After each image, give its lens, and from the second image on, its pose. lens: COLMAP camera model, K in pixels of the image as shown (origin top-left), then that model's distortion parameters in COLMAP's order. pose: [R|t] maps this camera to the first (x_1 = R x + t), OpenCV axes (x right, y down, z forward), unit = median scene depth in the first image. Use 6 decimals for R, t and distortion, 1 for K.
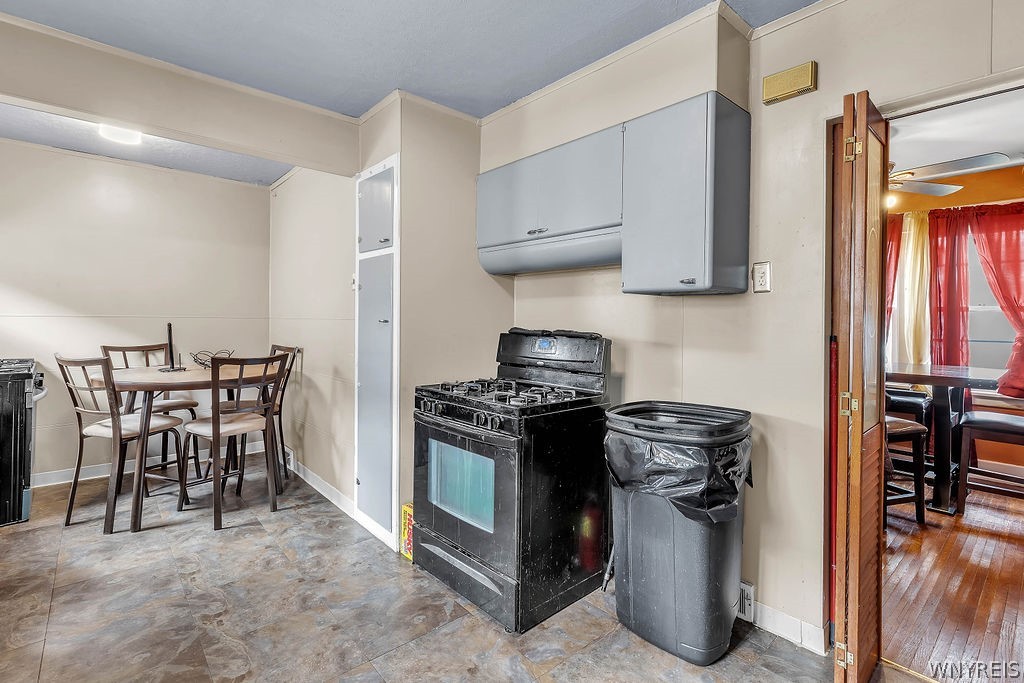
lens RADIAL K [[482.8, 0, 513.4], [0, 482.8, 318.6], [0, 0, 1]] dist [0.016696, 0.000085]
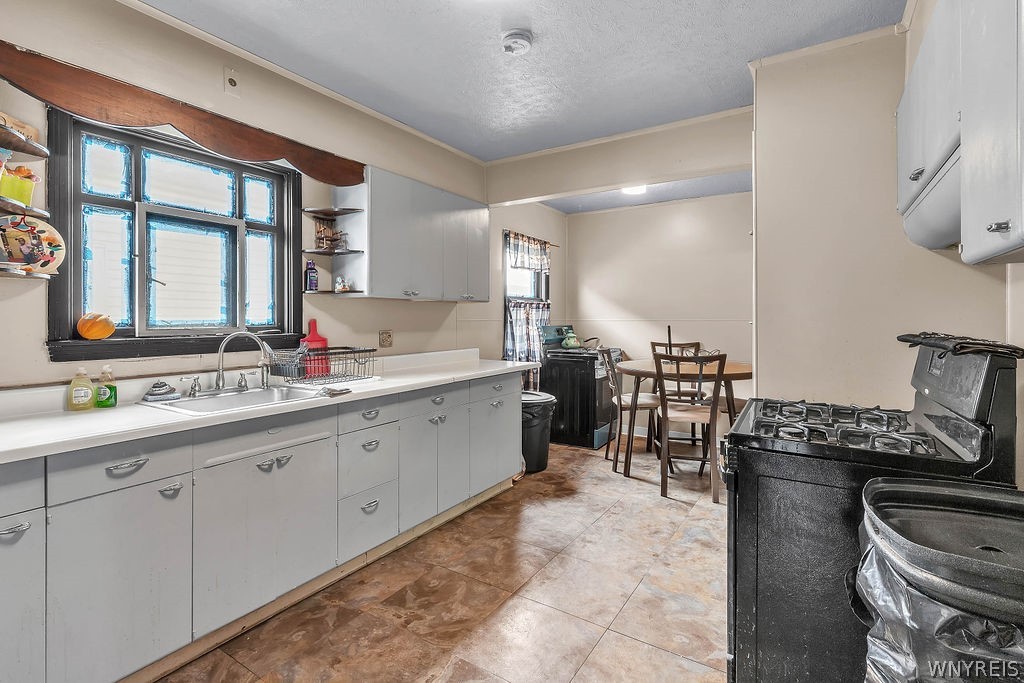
lens RADIAL K [[482.8, 0, 513.4], [0, 482.8, 318.6], [0, 0, 1]] dist [0.016696, 0.000085]
pose [[0.288282, -0.014679, -0.957433, 0.503339], [0.002006, 0.999890, -0.014726, 0.010691], [0.957543, 0.002325, 0.288280, 0.338439]]
